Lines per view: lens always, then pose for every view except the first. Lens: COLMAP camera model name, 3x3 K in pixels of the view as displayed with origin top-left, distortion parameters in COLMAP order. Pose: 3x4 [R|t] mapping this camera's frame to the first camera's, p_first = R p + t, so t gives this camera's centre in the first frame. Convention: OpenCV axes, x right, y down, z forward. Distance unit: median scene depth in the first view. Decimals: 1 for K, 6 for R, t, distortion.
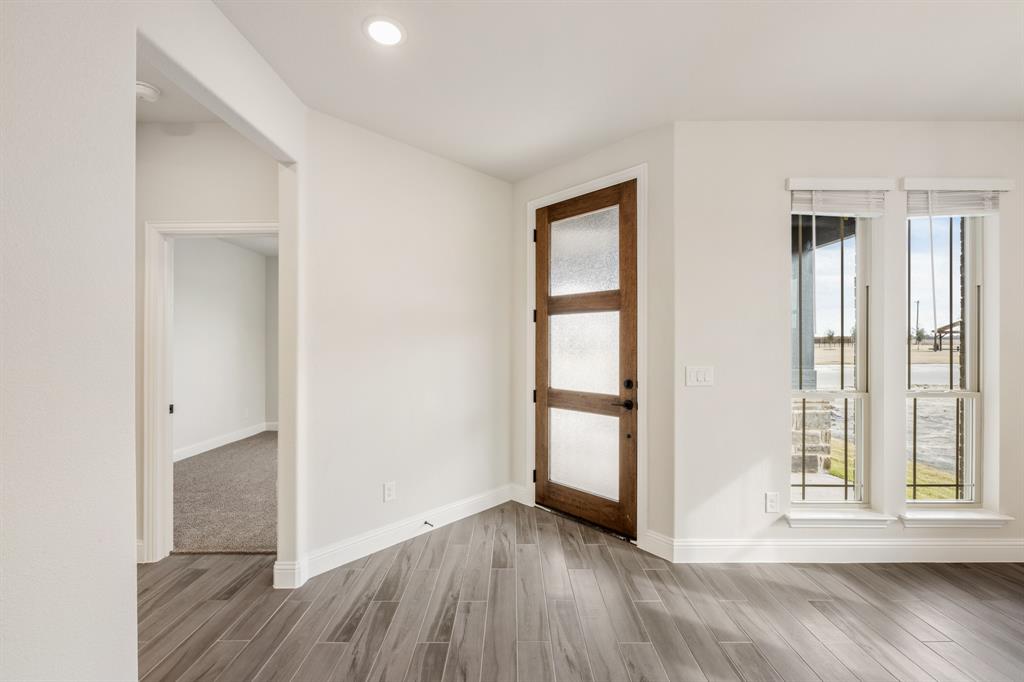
lens RADIAL K [[410.9, 0, 512.0], [0, 410.9, 341.0], [0, 0, 1]] dist [-0.003371, -0.000386]
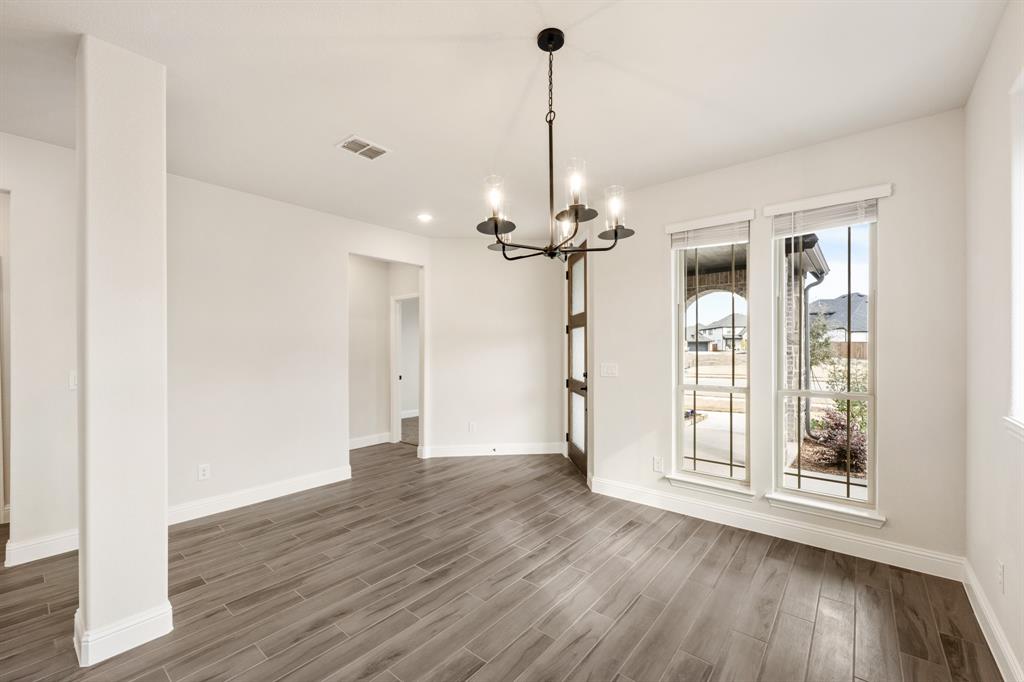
lens RADIAL K [[429.2, 0, 514.1], [0, 429.2, 342.5], [0, 0, 1]] dist [-0.001279, -0.000132]
pose [[0.763150, -0.010178, -0.646142, 1.192210], [0.006910, 0.999947, -0.007590, -0.004230], [0.646185, 0.001328, 0.763180, -0.400579]]
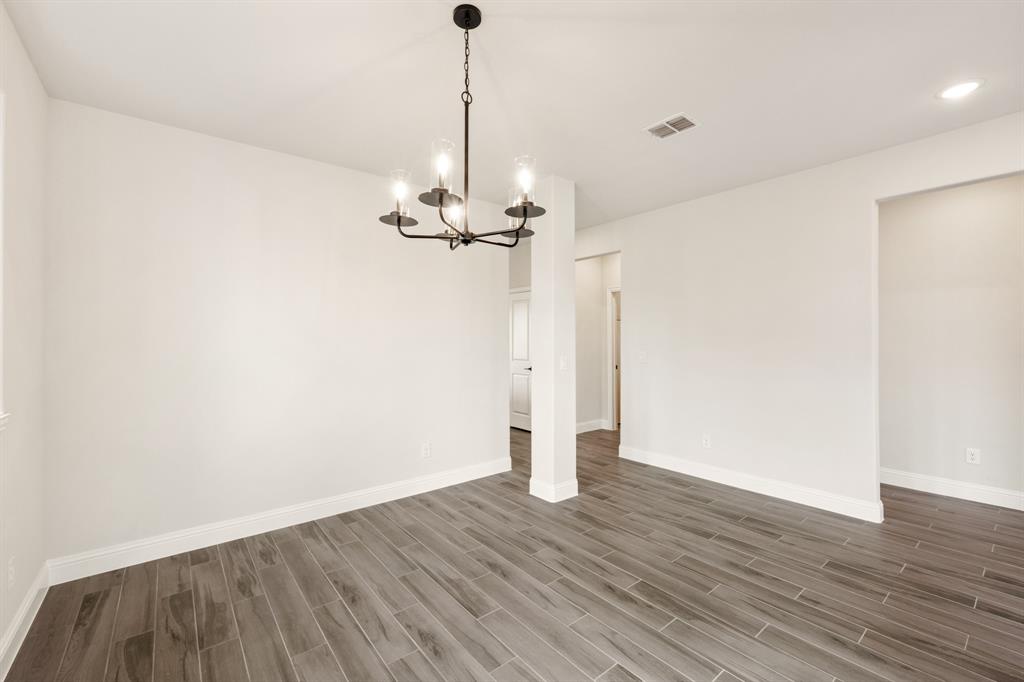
lens RADIAL K [[429.2, 0, 514.1], [0, 429.2, 342.5], [0, 0, 1]] dist [-0.001279, -0.000132]
pose [[-0.792262, 0.010146, -0.610097, 1.122830], [0.007996, 0.999949, 0.006245, -0.005480], [0.610129, 0.000069, -0.792302, 0.855014]]
